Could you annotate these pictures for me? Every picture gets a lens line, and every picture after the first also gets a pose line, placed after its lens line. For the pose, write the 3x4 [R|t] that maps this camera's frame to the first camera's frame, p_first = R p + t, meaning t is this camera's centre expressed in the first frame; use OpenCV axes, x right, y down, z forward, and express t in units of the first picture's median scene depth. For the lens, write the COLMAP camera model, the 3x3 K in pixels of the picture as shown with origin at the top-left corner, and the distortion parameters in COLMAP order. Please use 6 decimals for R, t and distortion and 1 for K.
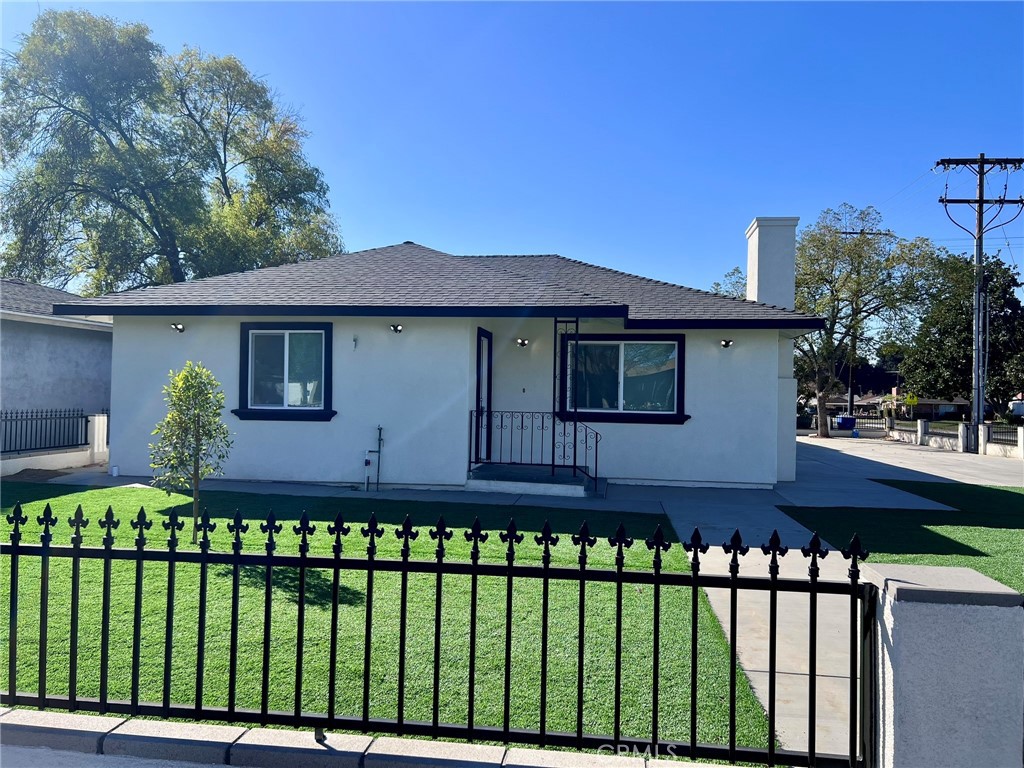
lens RADIAL K [[774.6, 0, 513.0], [0, 774.6, 378.5], [0, 0, 1]] dist [0.062995, -0.053346]
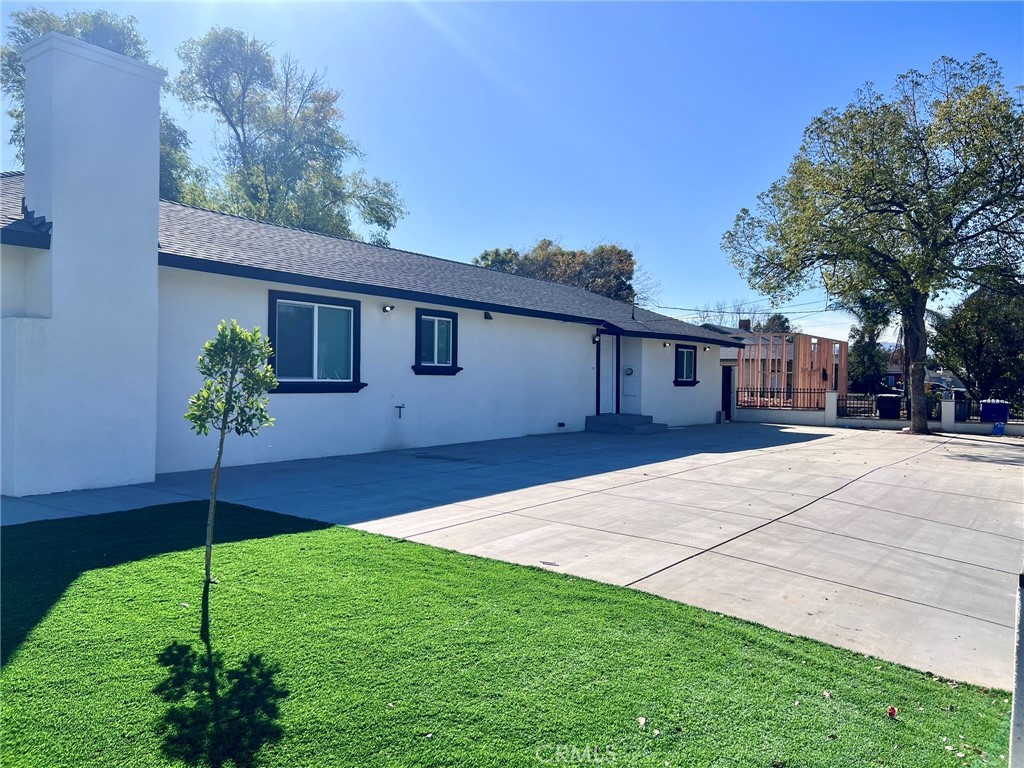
lens RADIAL K [[773.0, 0, 509.9], [0, 773.0, 385.7], [0, 0, 1]] dist [0.077172, -0.078996]
pose [[0.887234, -0.002579, -0.461312, 1.018054], [0.014148, 0.999666, 0.021620, 0.045962], [0.461102, -0.025709, 0.886974, 0.716788]]
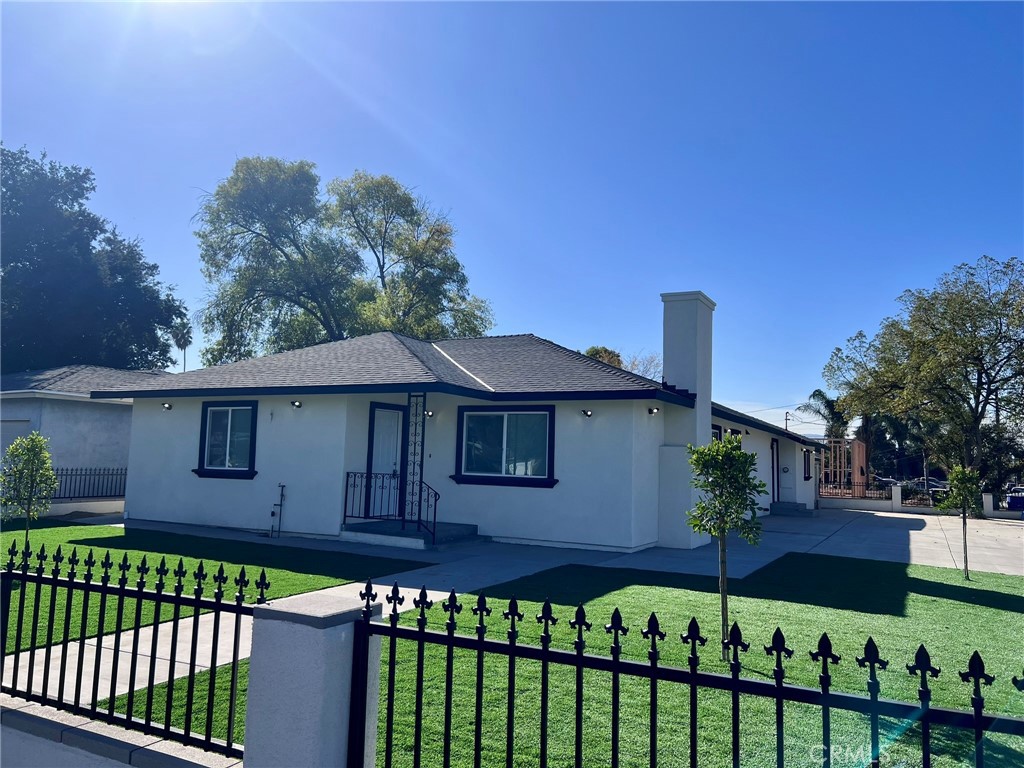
lens RADIAL K [[773.0, 0, 509.9], [0, 773.0, 385.7], [0, 0, 1]] dist [0.077172, -0.078996]
pose [[0.942962, -0.022227, -0.332159, 0.515195], [-0.005316, 0.996636, -0.081783, 0.004804], [0.332859, 0.078884, 0.939671, -0.042464]]
